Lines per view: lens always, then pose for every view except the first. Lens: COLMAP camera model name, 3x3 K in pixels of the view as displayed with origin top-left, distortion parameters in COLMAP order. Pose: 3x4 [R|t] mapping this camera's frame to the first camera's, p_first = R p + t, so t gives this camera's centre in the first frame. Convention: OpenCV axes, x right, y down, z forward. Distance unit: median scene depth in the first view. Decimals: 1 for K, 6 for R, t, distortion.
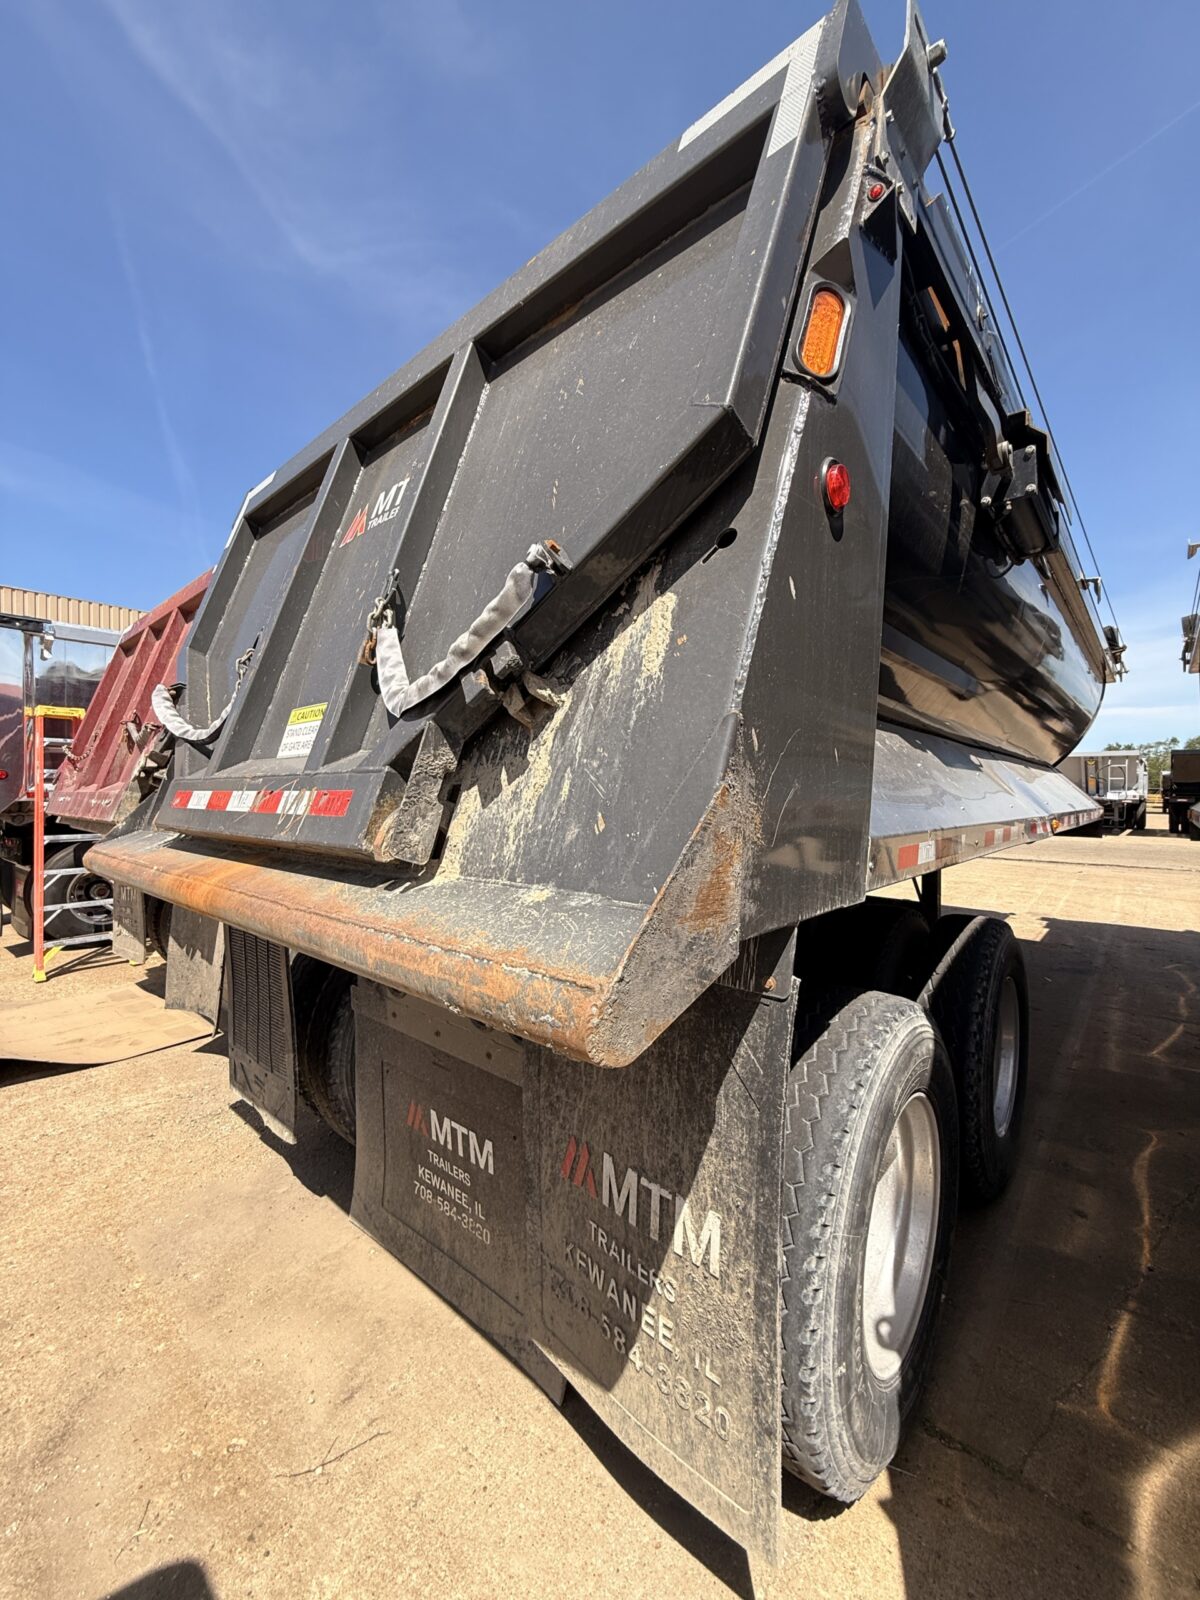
lens RADIAL K [[639.1, 0, 607.7], [0, 639.1, 798.9], [0, 0, 1]] dist [-0.000787, 0.000223]
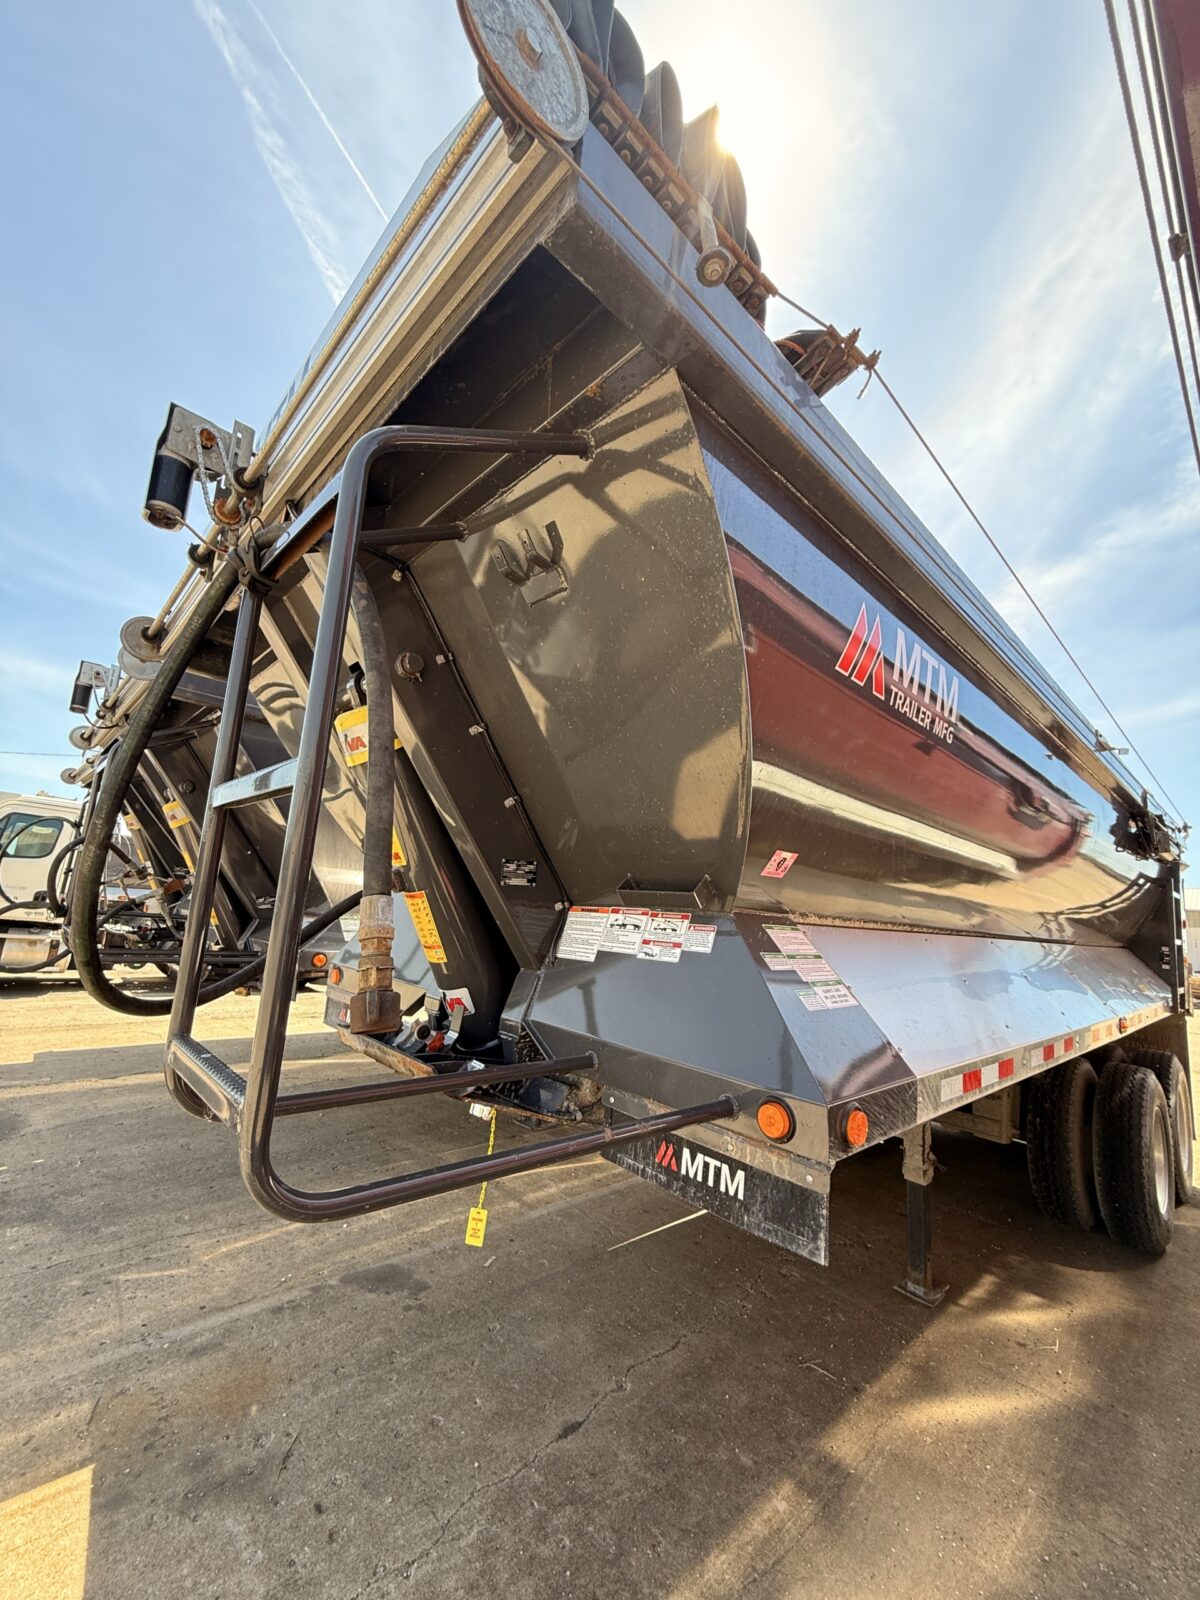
lens RADIAL K [[639.1, 0, 600.0], [0, 639.1, 799.3], [0, 0, 1]] dist [-0.000787, 0.000223]
pose [[-0.992754, -0.052057, 0.108306, 0.704589], [-0.069403, 0.984162, -0.163120, -0.068474], [-0.098099, -0.169455, -0.980644, 2.132080]]
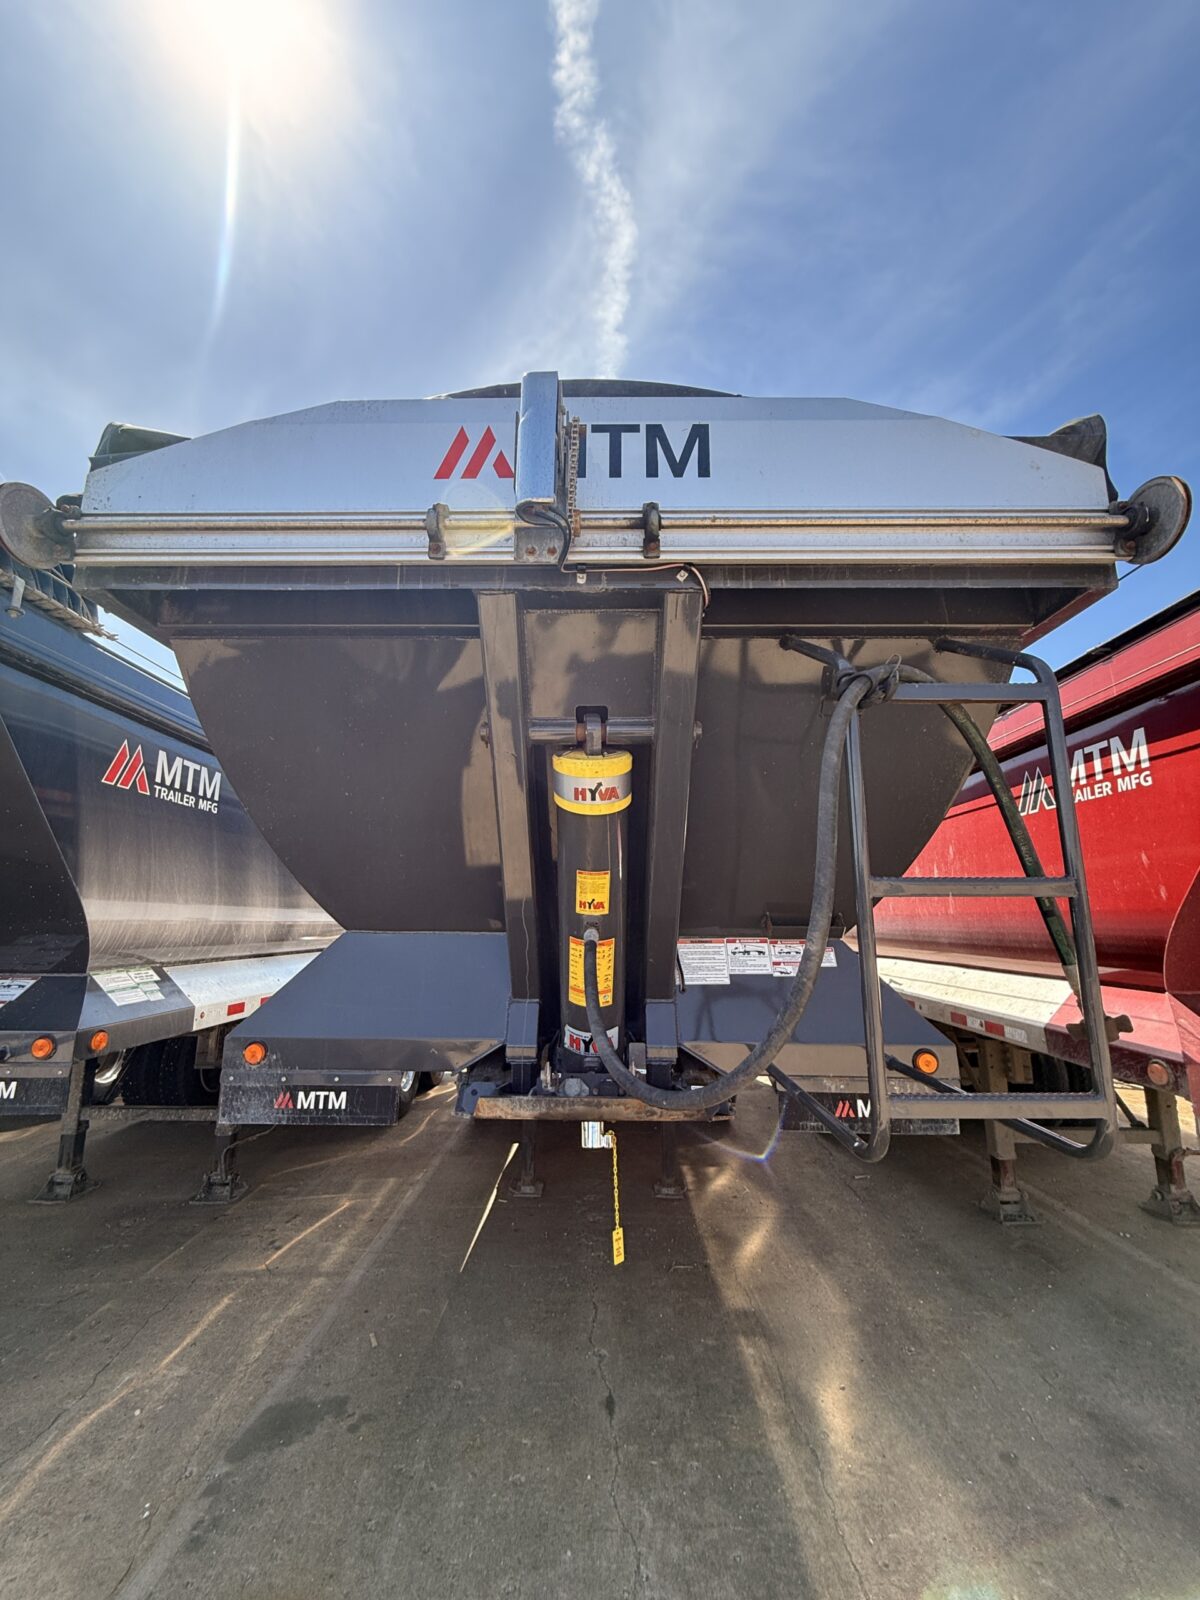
lens RADIAL K [[639.1, 0, 601.0], [0, 639.1, 800.4], [0, 0, 1]] dist [-0.000787, 0.000223]
pose [[-0.760311, -0.122664, -0.637872, 1.214258], [-0.012462, 0.984581, -0.174483, -0.088130], [0.649440, -0.124712, -0.750116, 2.036370]]
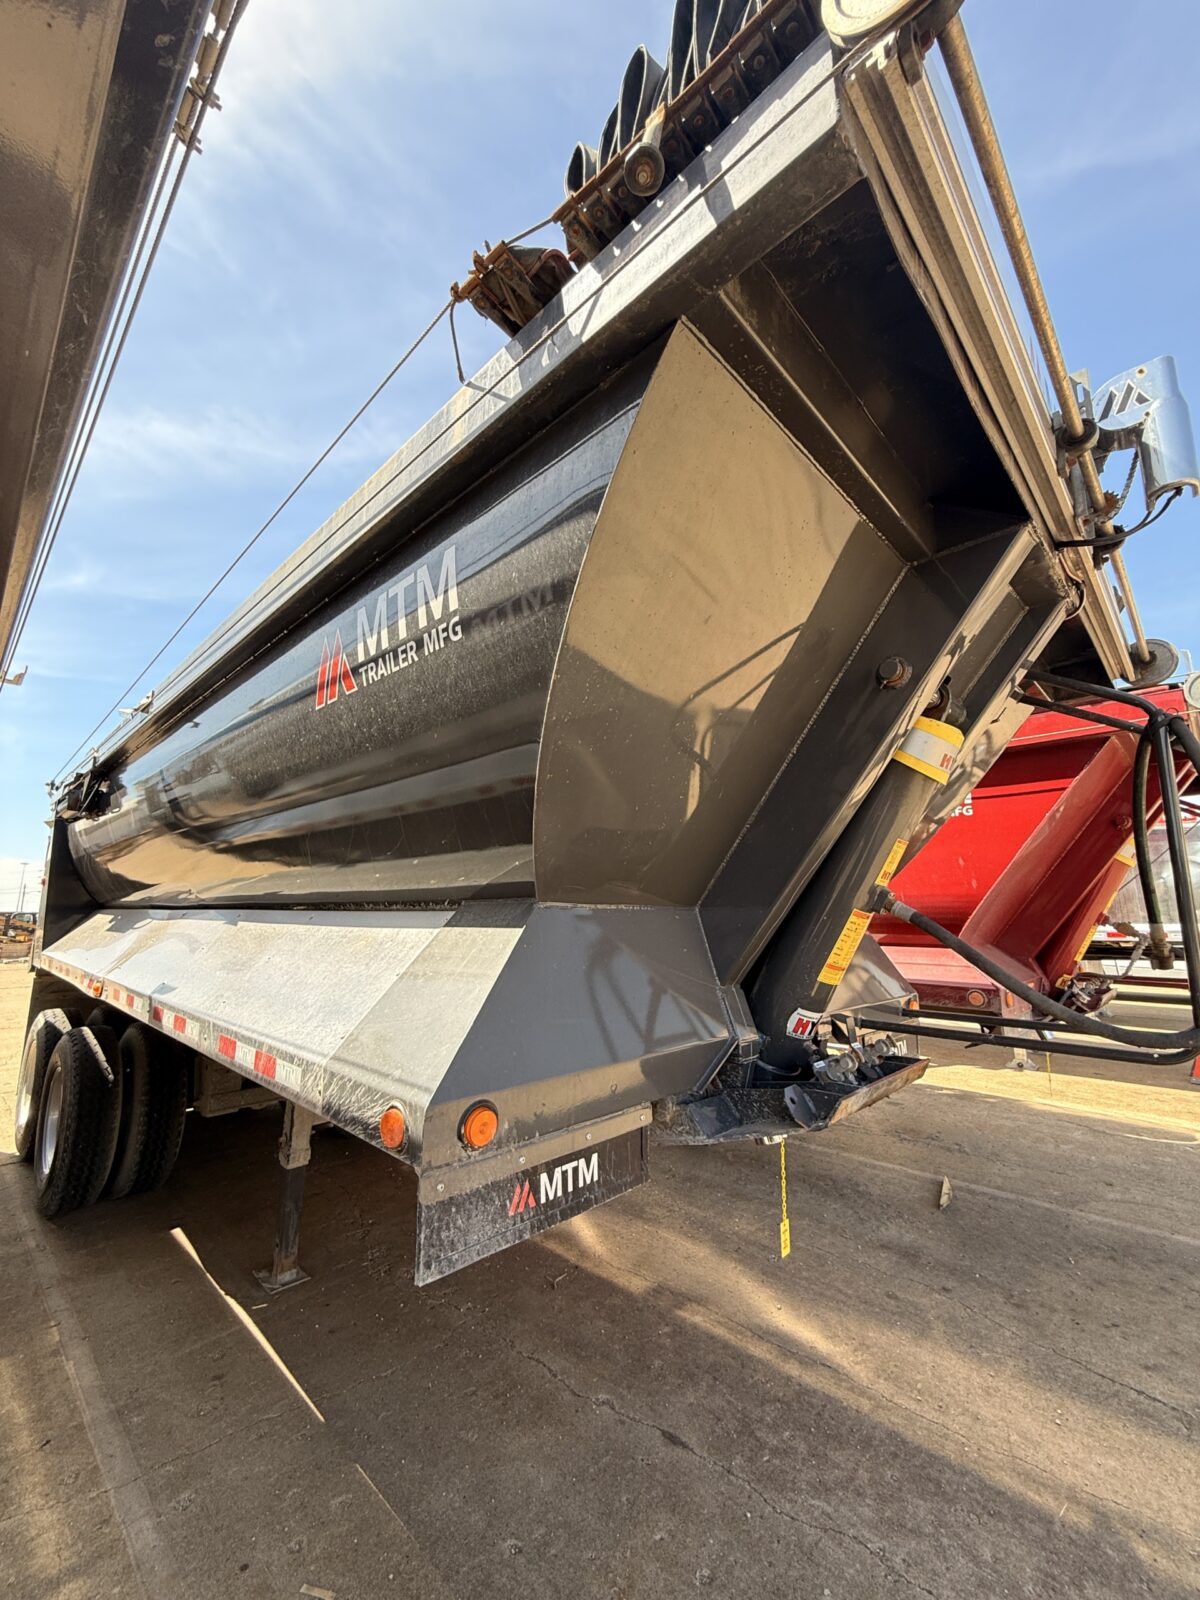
lens RADIAL K [[639.1, 0, 604.4], [0, 639.1, 803.2], [0, 0, 1]] dist [-0.000787, 0.000223]
pose [[-0.044656, -0.170767, -0.984299, 1.369723], [-0.018493, 0.985254, -0.170094, -0.063962], [0.998831, 0.010606, -0.047155, 1.487561]]
